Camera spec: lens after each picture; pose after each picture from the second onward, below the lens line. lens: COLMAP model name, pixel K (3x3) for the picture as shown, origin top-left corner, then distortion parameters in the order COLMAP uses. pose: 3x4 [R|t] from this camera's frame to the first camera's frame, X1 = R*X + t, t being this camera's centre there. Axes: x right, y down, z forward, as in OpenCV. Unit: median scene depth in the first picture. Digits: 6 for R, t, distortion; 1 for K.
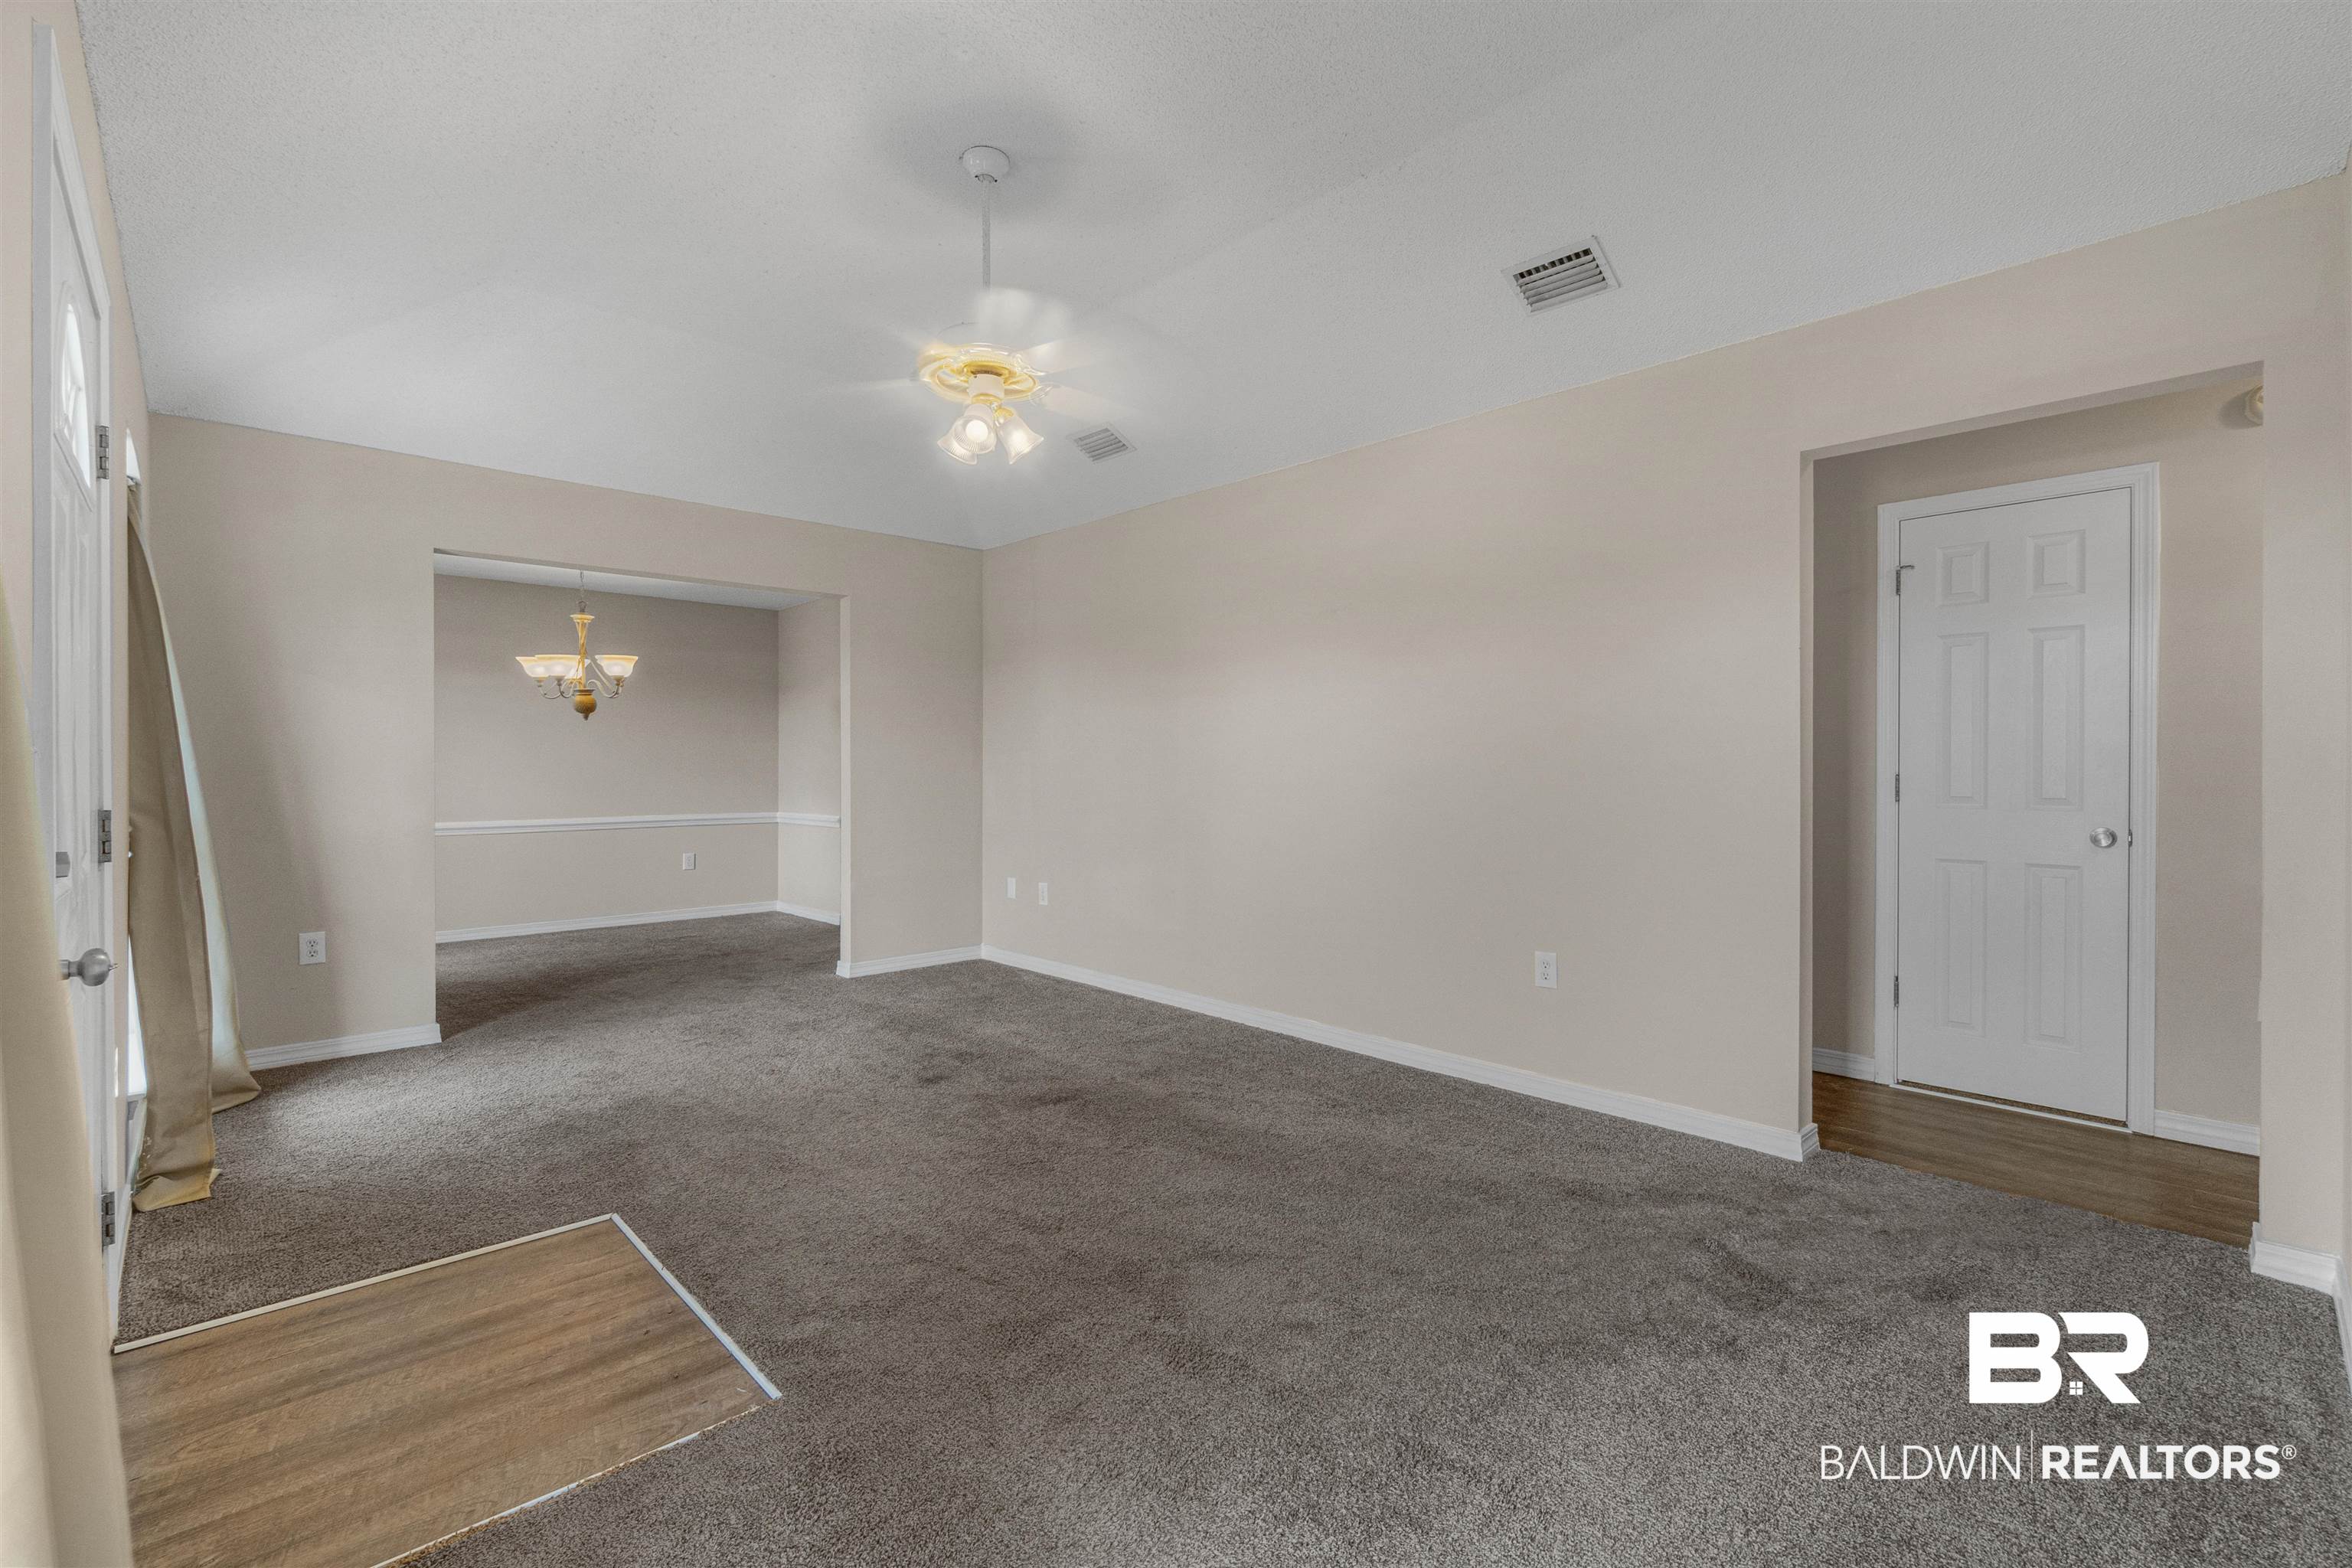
lens RADIAL K [[1037.9, 0, 1167.5], [0, 1037.9, 765.8], [0, 0, 1]] dist [-0.003314, -0.000816]
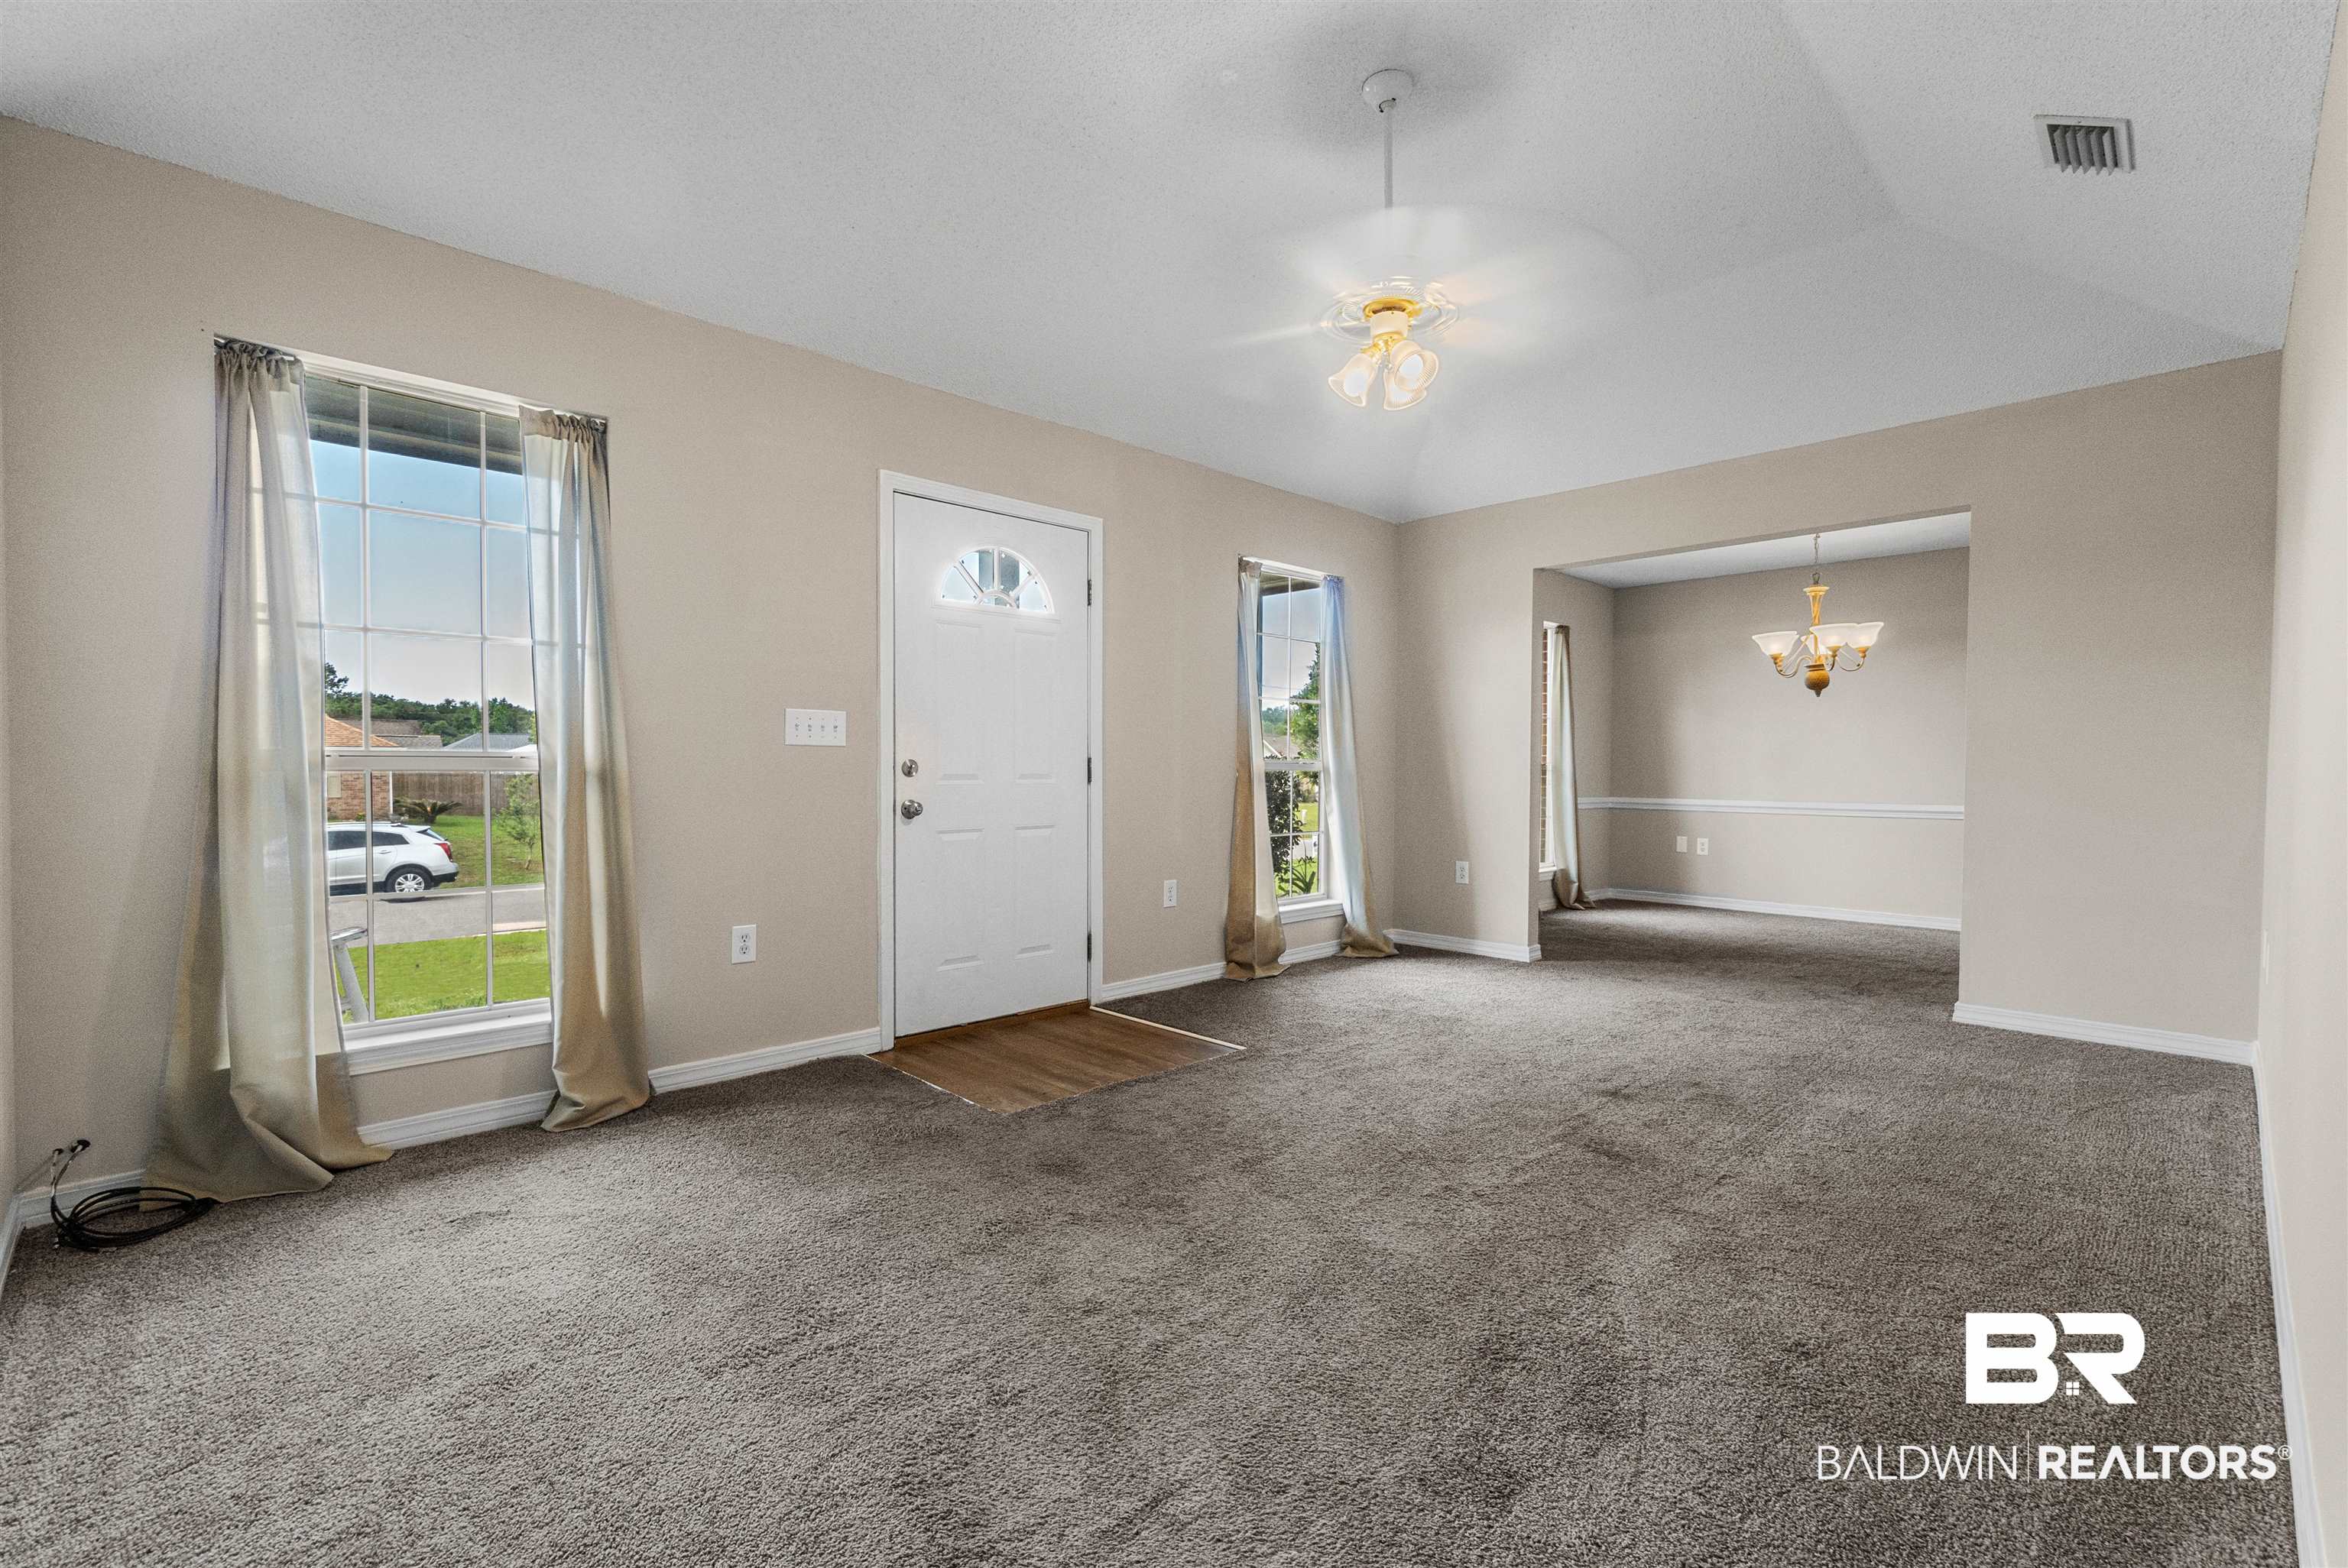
lens RADIAL K [[1020.5, 0, 1163.2], [0, 1020.5, 793.4], [0, 0, 1]] dist [0.001324, 0.000043]
pose [[0.014595, 0.031446, -0.999399, 0.912308], [-0.000296, 0.999505, 0.031445, 0.037945], [0.999893, -0.000163, 0.014597, 0.916975]]
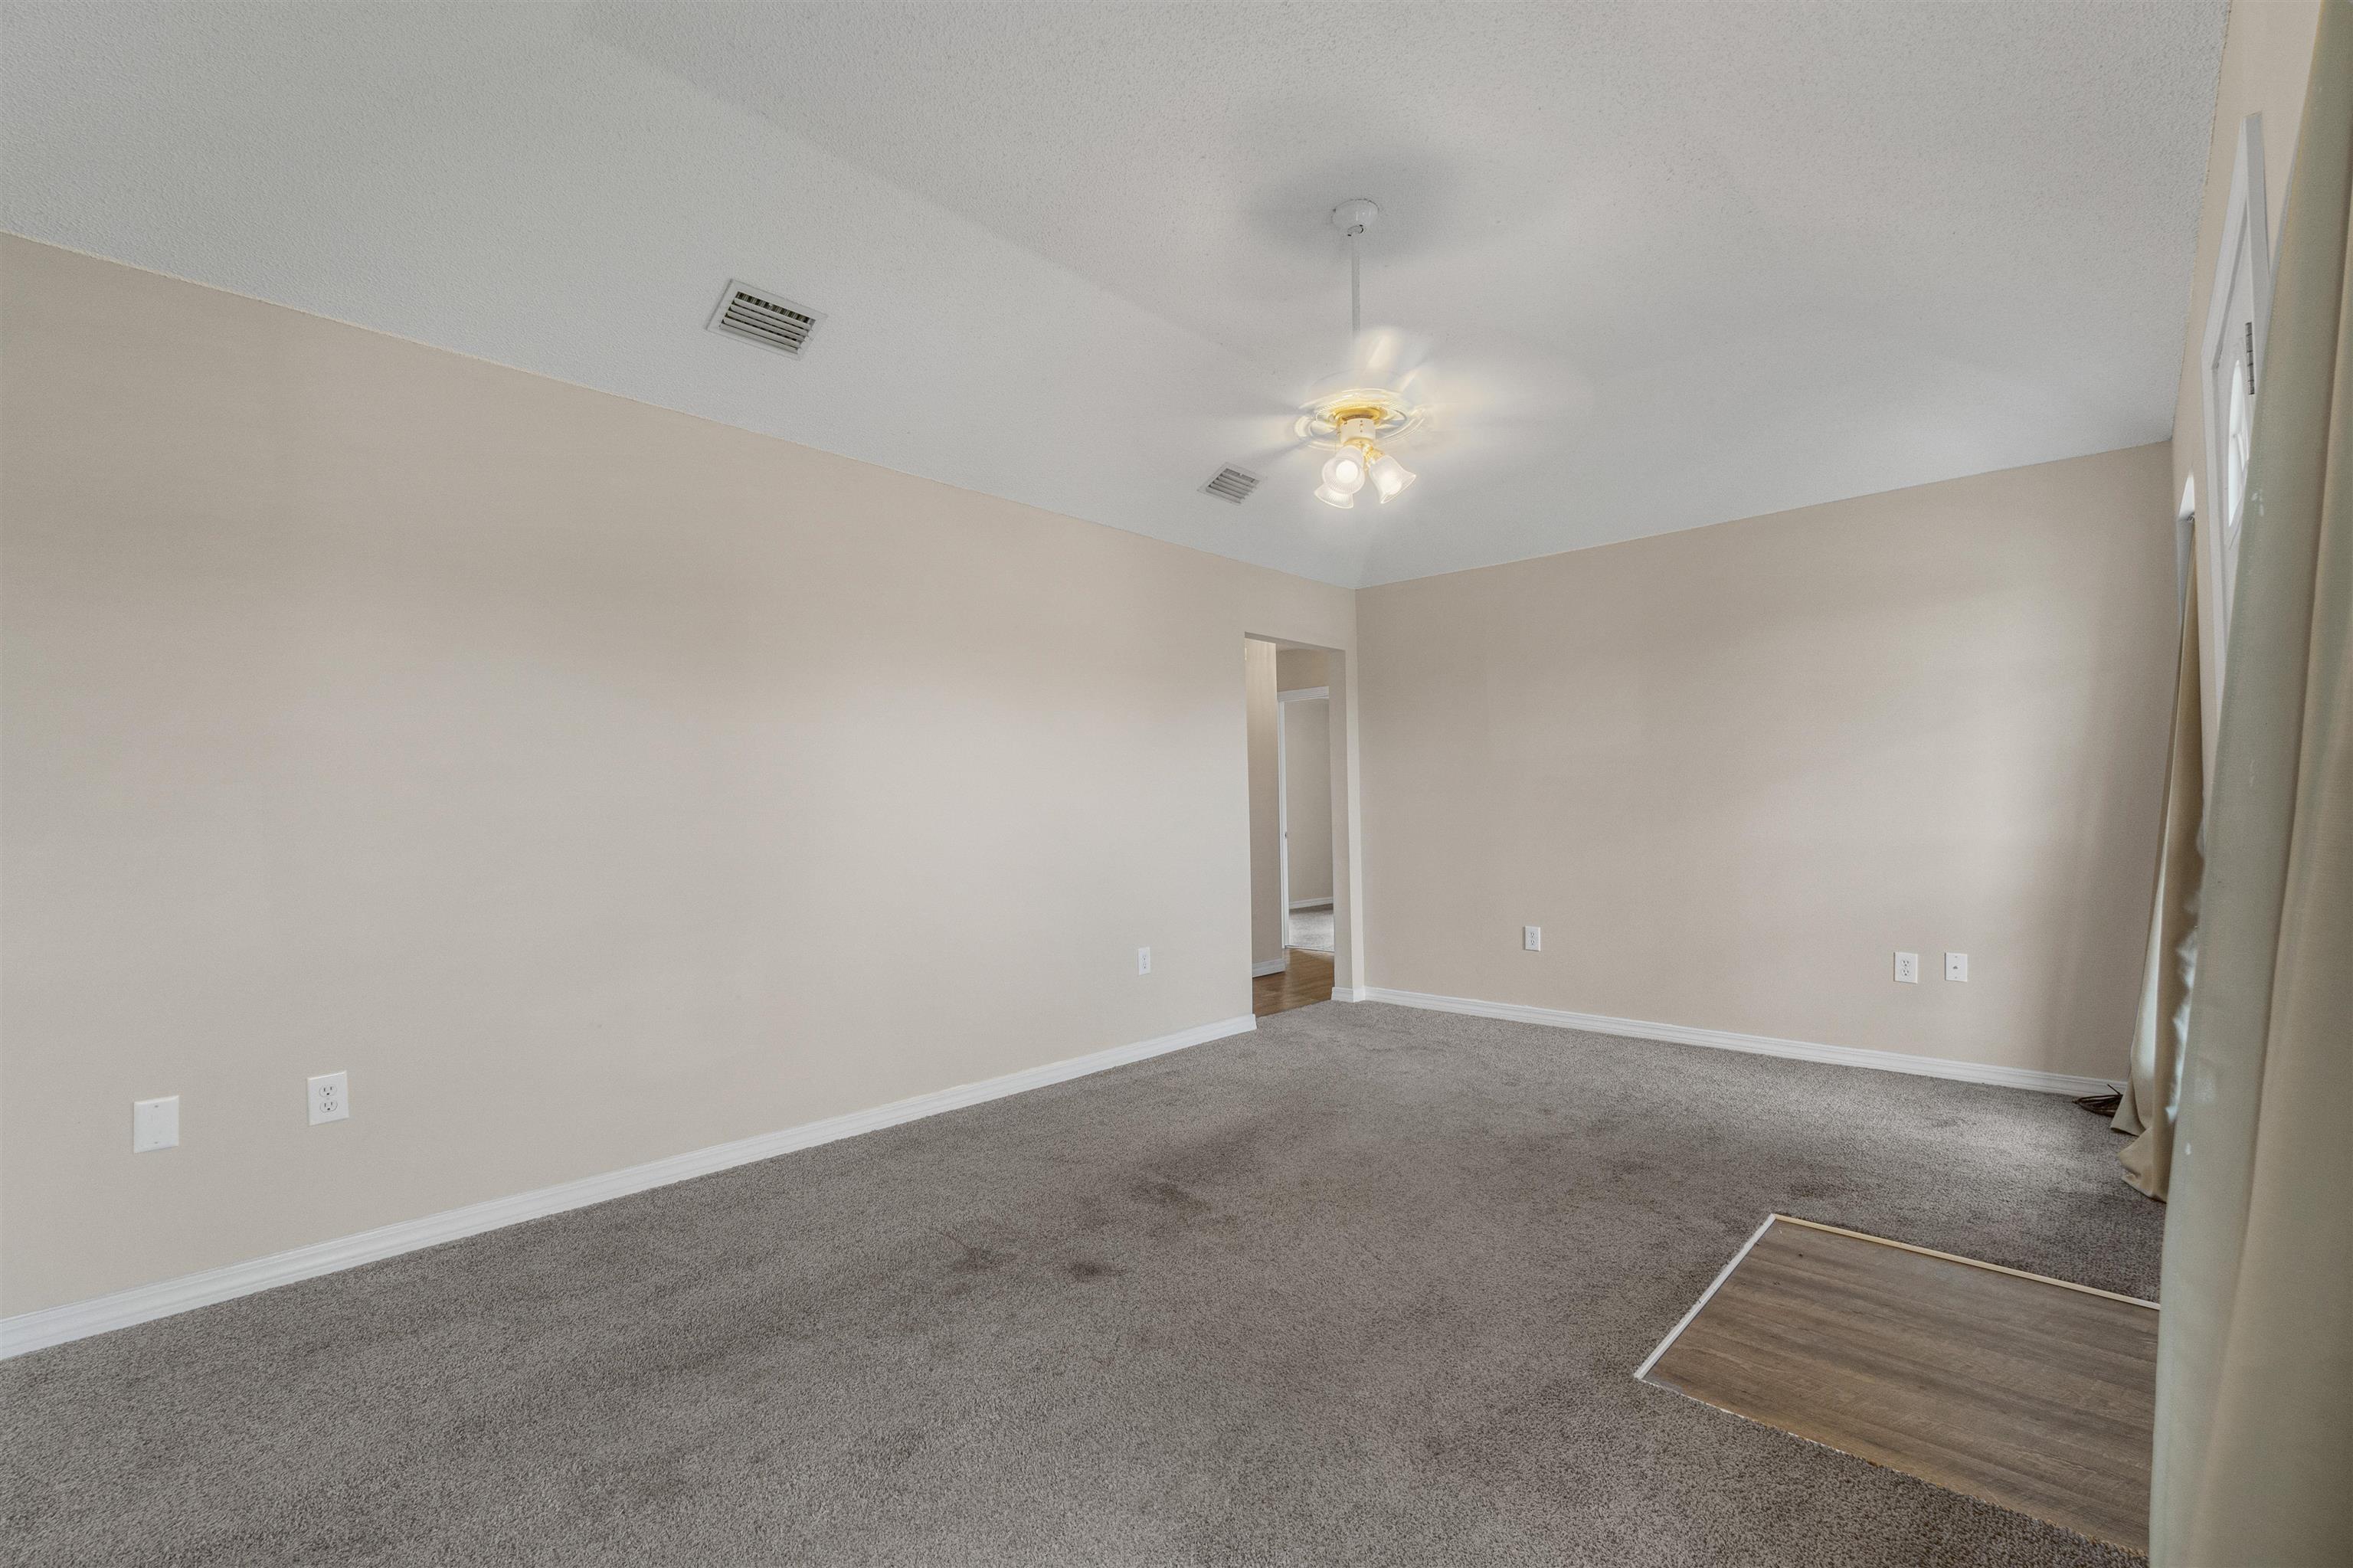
lens RADIAL K [[1038.4, 0, 1180.8], [0, 1038.4, 802.0], [0, 0, 1]] dist [-0.003314, -0.000816]
pose [[-0.083073, 0.007959, 0.996512, -1.363645], [0.013545, 0.999885, -0.006856, 0.000906], [-0.996451, 0.012928, -0.083171, 1.484017]]
